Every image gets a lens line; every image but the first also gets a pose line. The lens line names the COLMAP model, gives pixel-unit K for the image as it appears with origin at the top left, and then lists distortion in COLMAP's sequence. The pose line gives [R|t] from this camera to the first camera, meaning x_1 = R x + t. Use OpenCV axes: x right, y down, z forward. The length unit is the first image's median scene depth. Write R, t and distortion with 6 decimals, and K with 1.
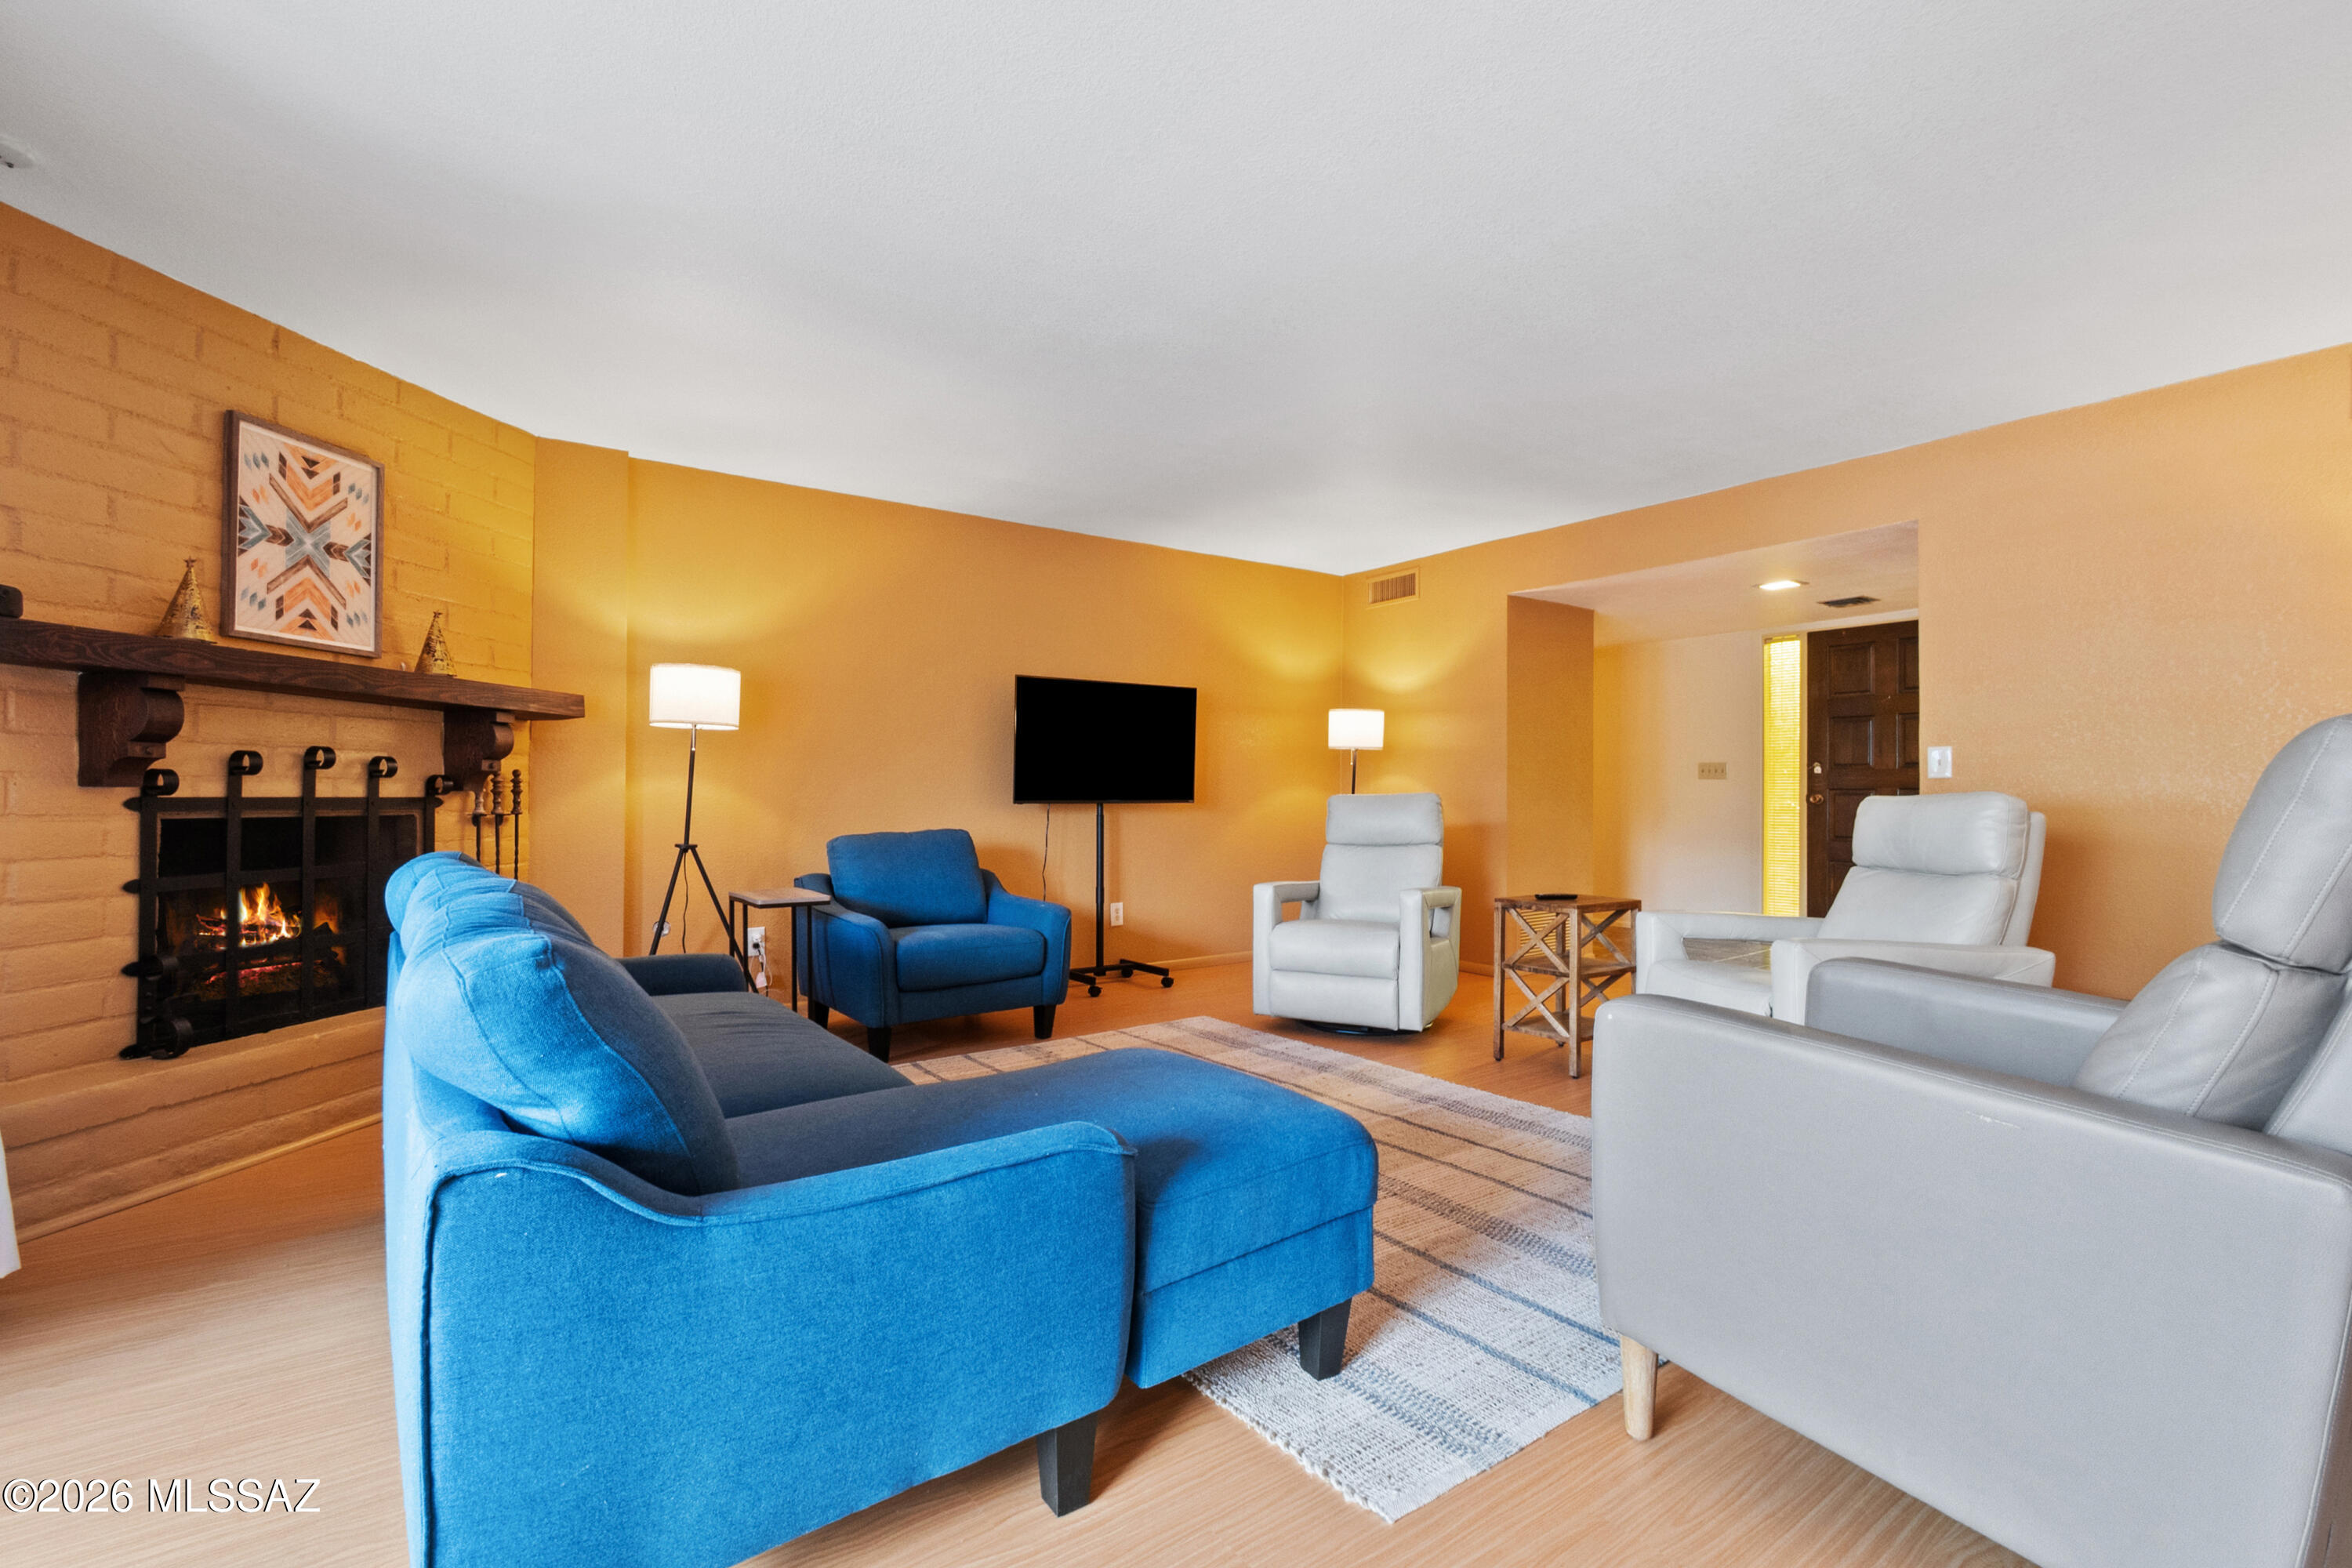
lens RADIAL K [[1067.4, 0, 1176.0], [0, 1067.4, 784.0], [0, 0, 1]] dist [-0.001002, 0.000066]
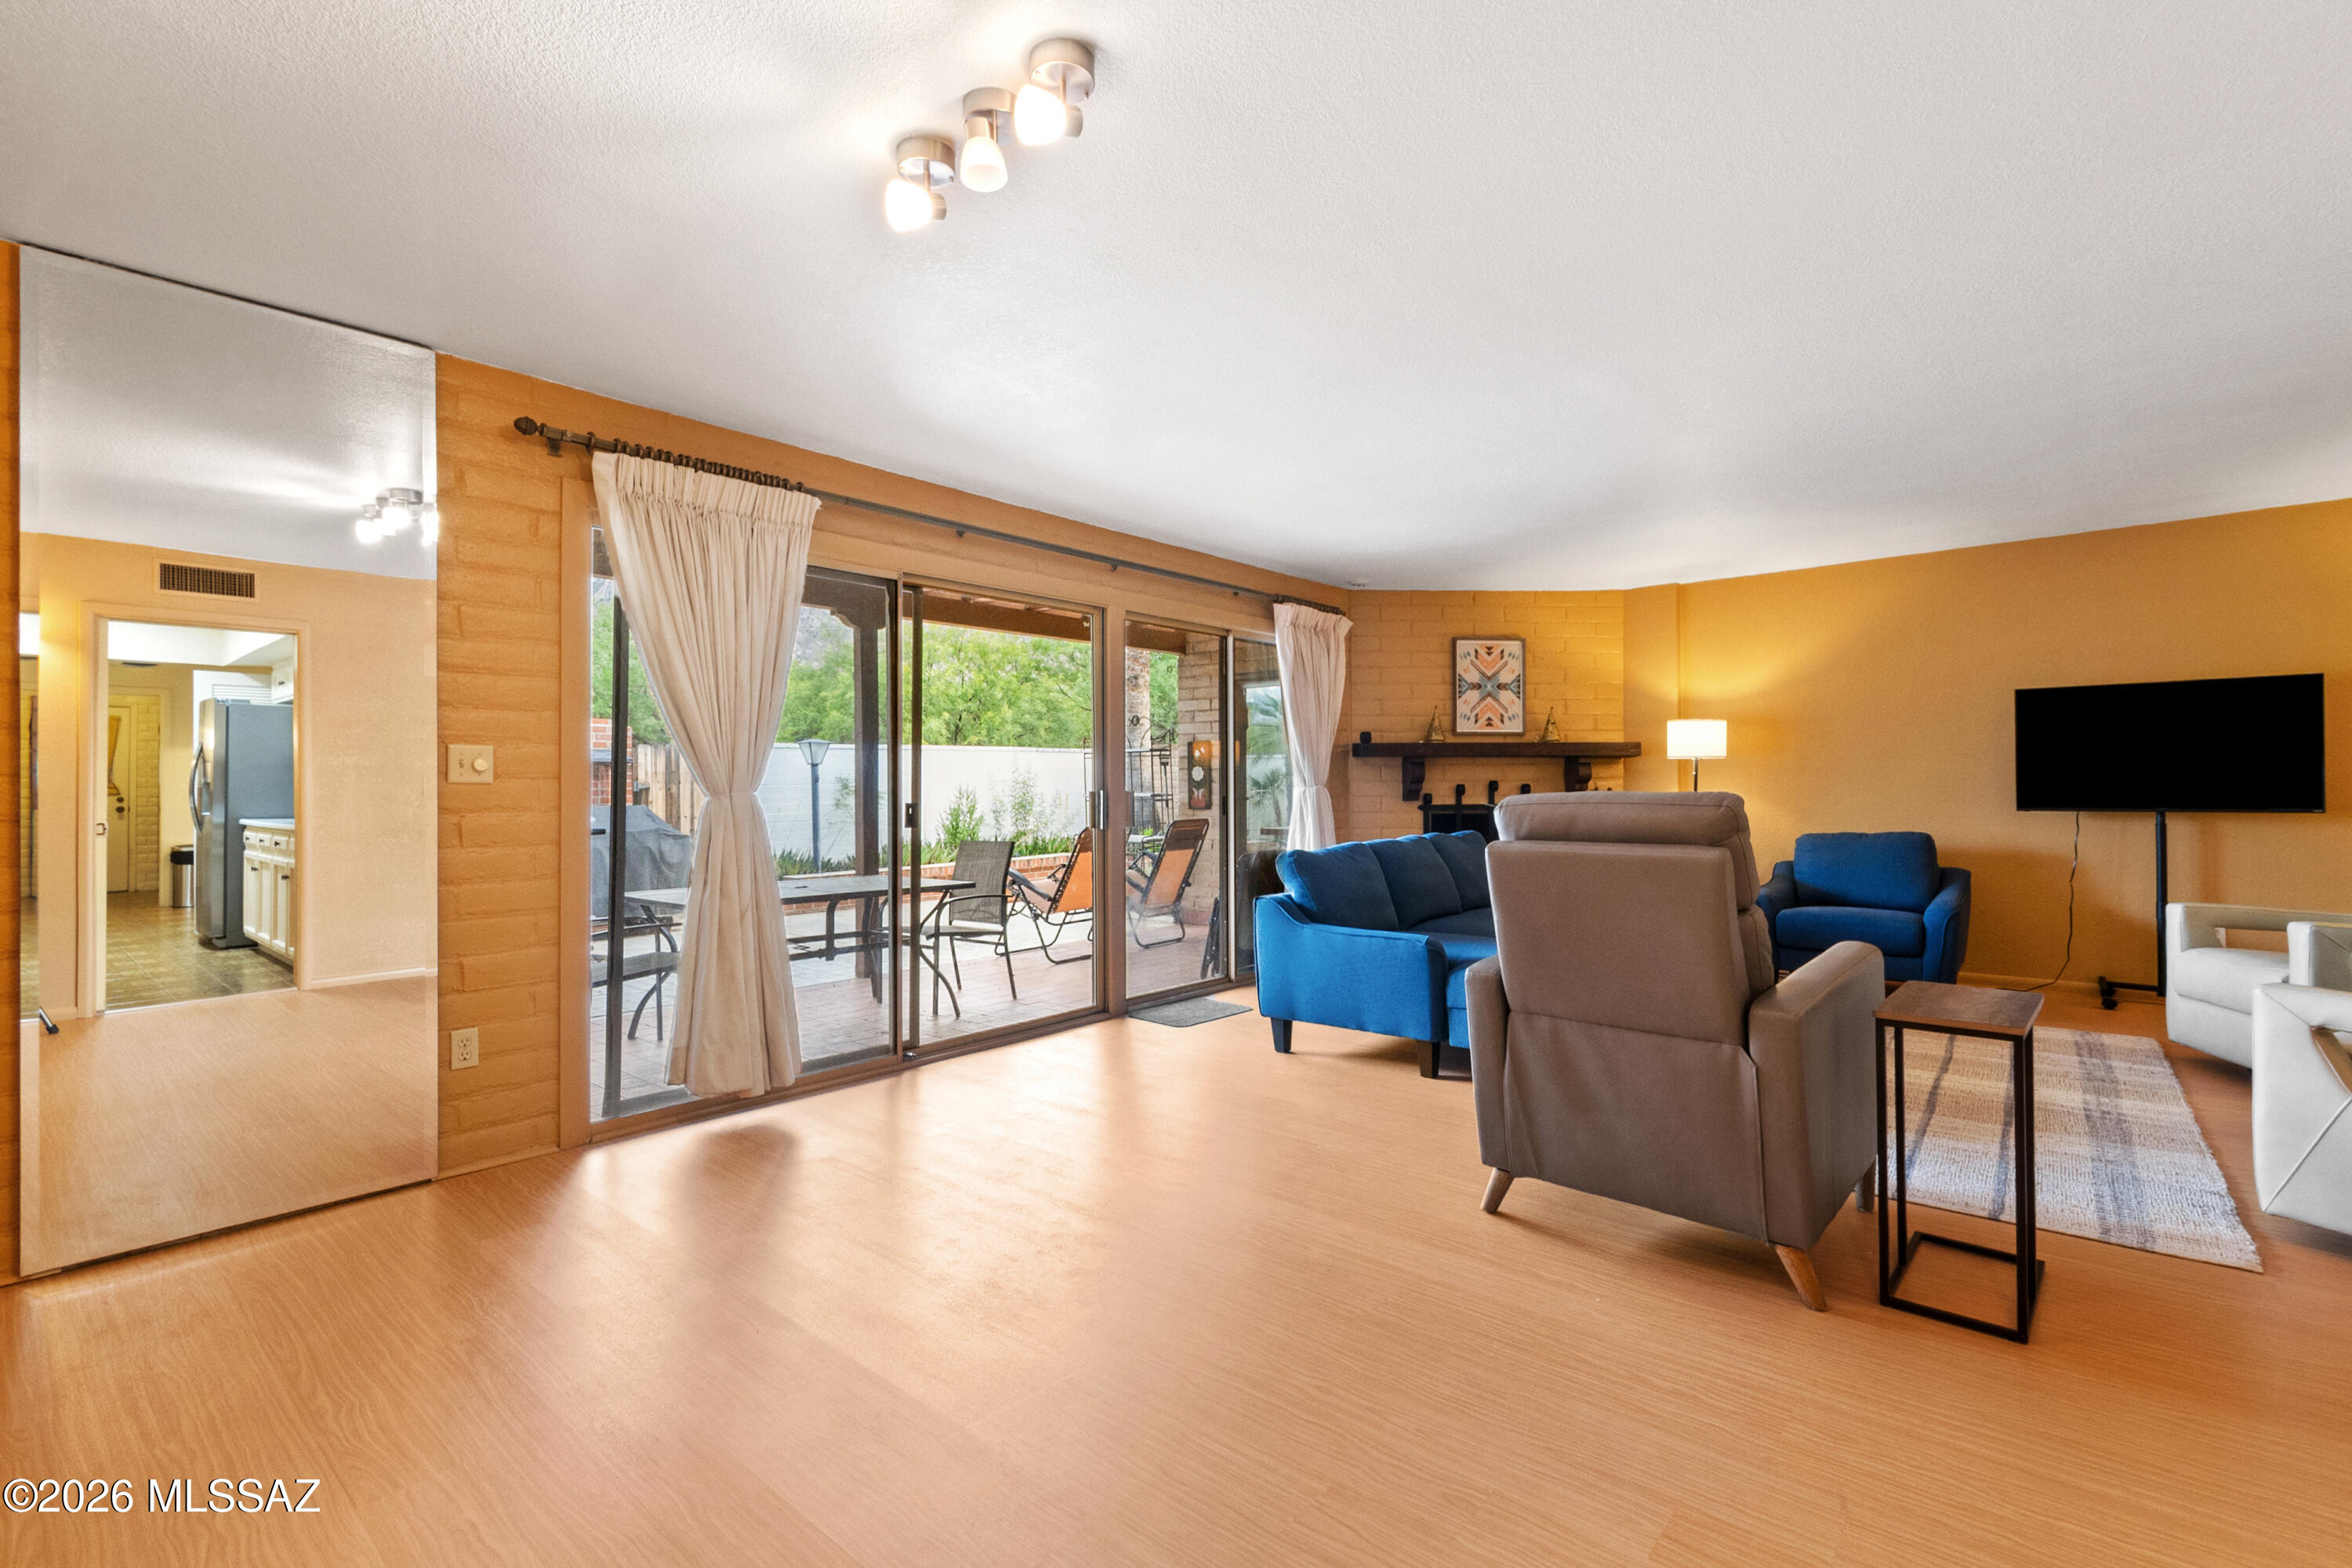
lens RADIAL K [[1067.4, 0, 1176.0], [0, 1067.4, 784.0], [0, 0, 1]] dist [-0.001002, 0.000066]
pose [[0.203891, -0.010249, -0.978940, 0.929088], [0.017095, 0.999830, -0.006907, -0.019301], [0.978844, -0.015327, 0.204032, -0.048887]]
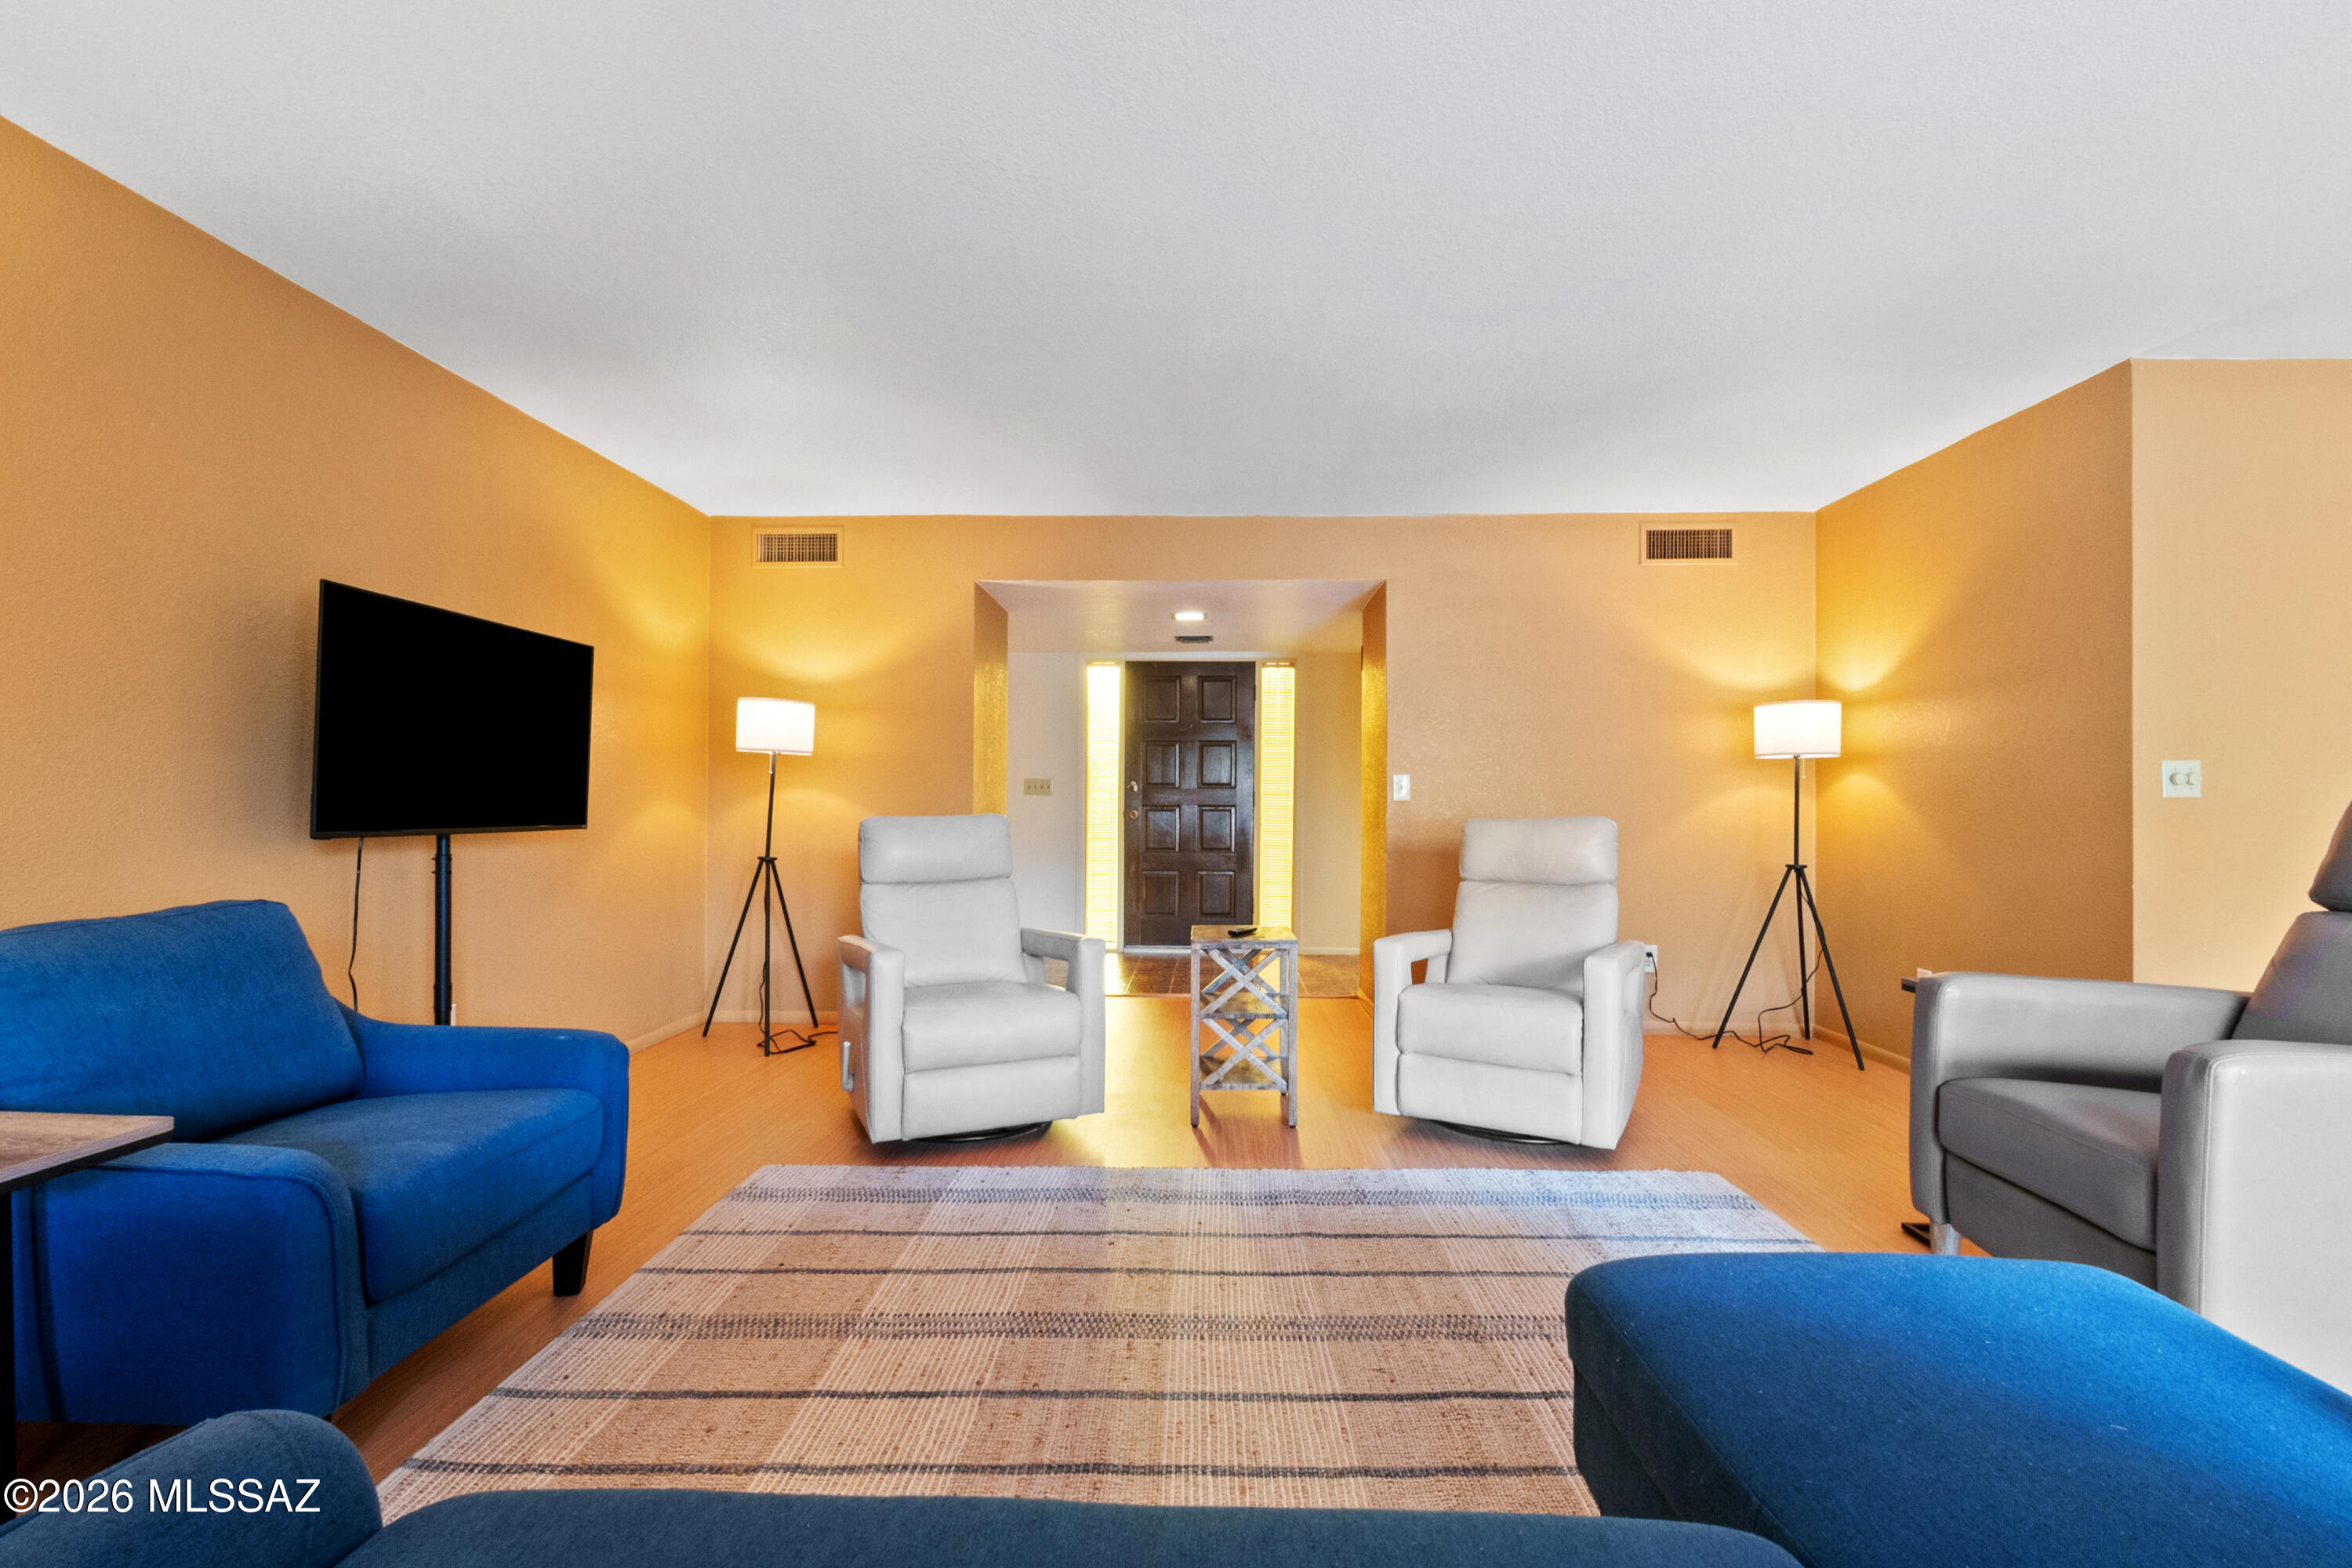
lens RADIAL K [[1067.4, 0, 1176.0], [0, 1067.4, 784.0], [0, 0, 1]] dist [-0.001002, 0.000066]
pose [[0.600204, 0.016859, 0.799669, -0.396256], [-0.012084, 0.999855, -0.012009, -0.007279], [-0.799755, -0.002455, 0.600321, 0.493984]]
